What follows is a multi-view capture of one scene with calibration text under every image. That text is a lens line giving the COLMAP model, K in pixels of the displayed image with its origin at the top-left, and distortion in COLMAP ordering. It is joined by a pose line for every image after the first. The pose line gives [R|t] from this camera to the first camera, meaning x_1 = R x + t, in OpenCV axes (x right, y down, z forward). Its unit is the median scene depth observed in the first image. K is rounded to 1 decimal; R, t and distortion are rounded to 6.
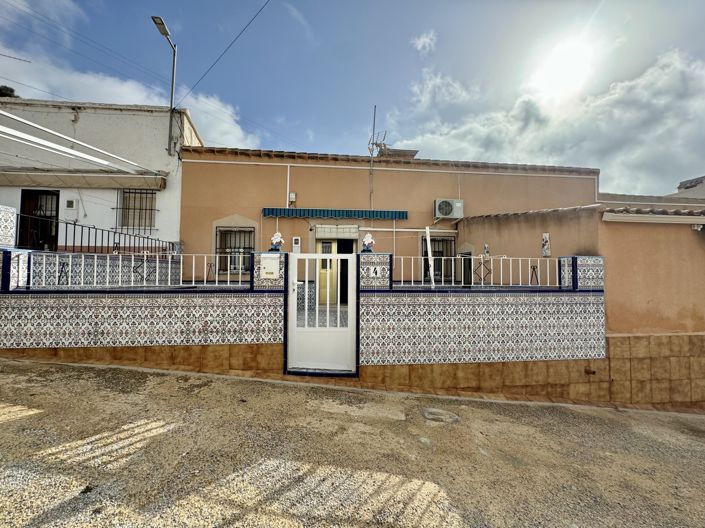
lens RADIAL K [[279.6, 0, 352.5], [0, 279.6, 264.0], [0, 0, 1]] dist [-0.001571, -0.000076]
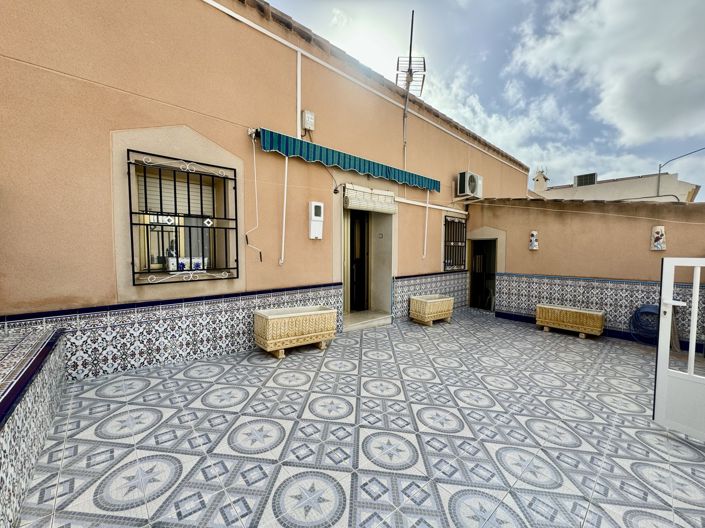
lens RADIAL K [[279.6, 0, 352.5], [0, 279.6, 264.0], [0, 0, 1]] dist [-0.001571, -0.000076]
pose [[0.809931, -0.032421, 0.585628, -0.922846], [-0.018725, 0.996533, 0.081066, -0.050187], [-0.586226, -0.076623, 0.806516, 1.075130]]
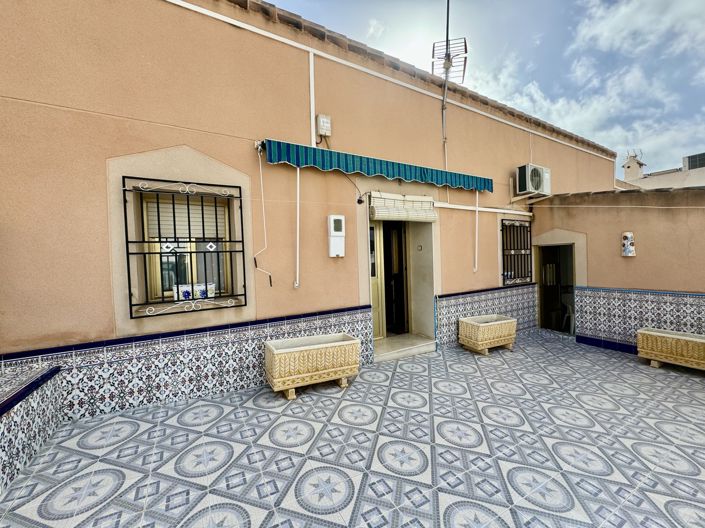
lens RADIAL K [[279.6, 0, 352.5], [0, 279.6, 264.0], [0, 0, 1]] dist [-0.001571, -0.000076]
pose [[0.911247, -0.042788, 0.409632, -0.746620], [0.023705, 0.998389, 0.051554, -0.079882], [-0.411178, -0.037268, 0.910793, 1.146119]]
